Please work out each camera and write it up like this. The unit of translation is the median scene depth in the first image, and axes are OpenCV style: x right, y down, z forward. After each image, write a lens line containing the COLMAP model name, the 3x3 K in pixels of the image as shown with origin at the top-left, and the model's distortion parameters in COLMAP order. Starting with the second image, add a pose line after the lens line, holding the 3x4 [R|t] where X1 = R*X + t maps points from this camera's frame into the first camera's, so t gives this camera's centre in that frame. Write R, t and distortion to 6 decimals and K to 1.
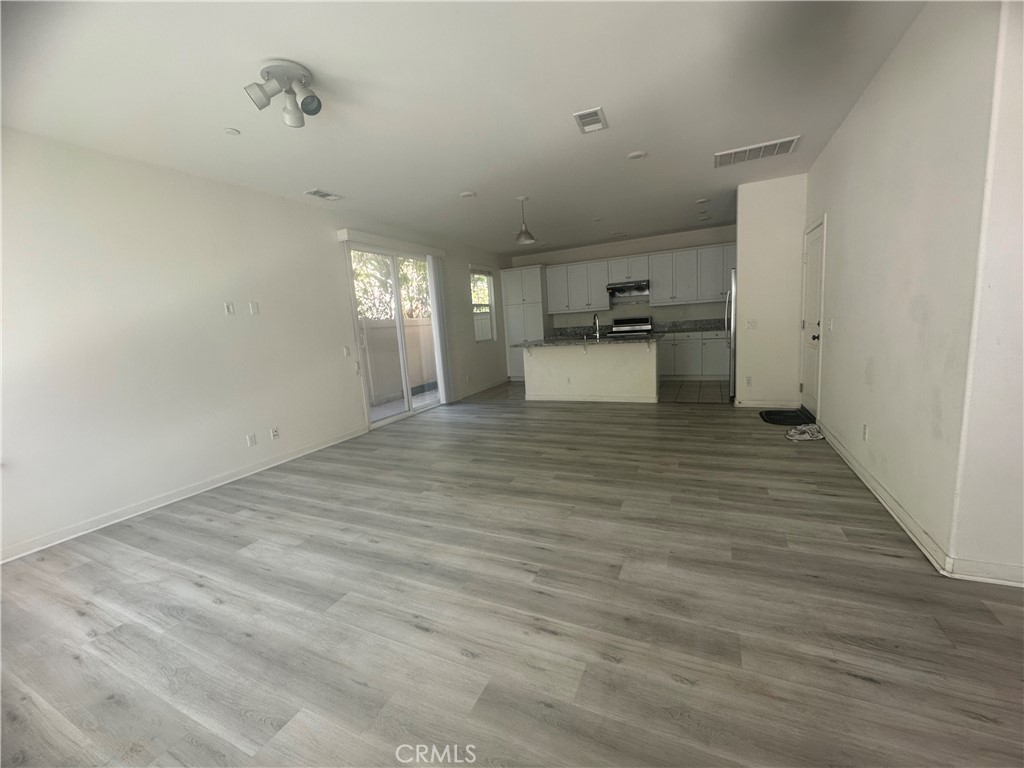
lens RADIAL K [[409.9, 0, 515.0], [0, 409.9, 384.7], [0, 0, 1]] dist [-0.007766, 0.000442]
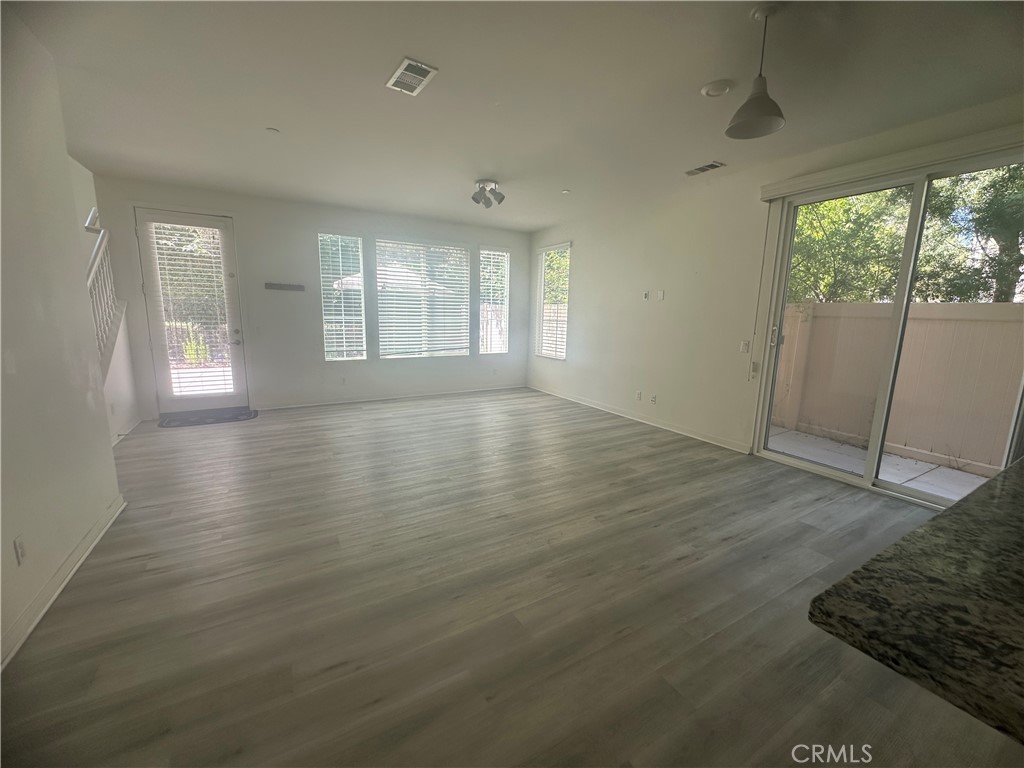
lens RADIAL K [[409.9, 0, 514.2], [0, 409.9, 382.6], [0, 0, 1]] dist [-0.007766, 0.000442]
pose [[-0.559509, 0.197240, -0.805013, 0.601437], [-0.106515, 0.946105, 0.305842, -0.251166], [0.821951, 0.256867, -0.508346, 1.240616]]
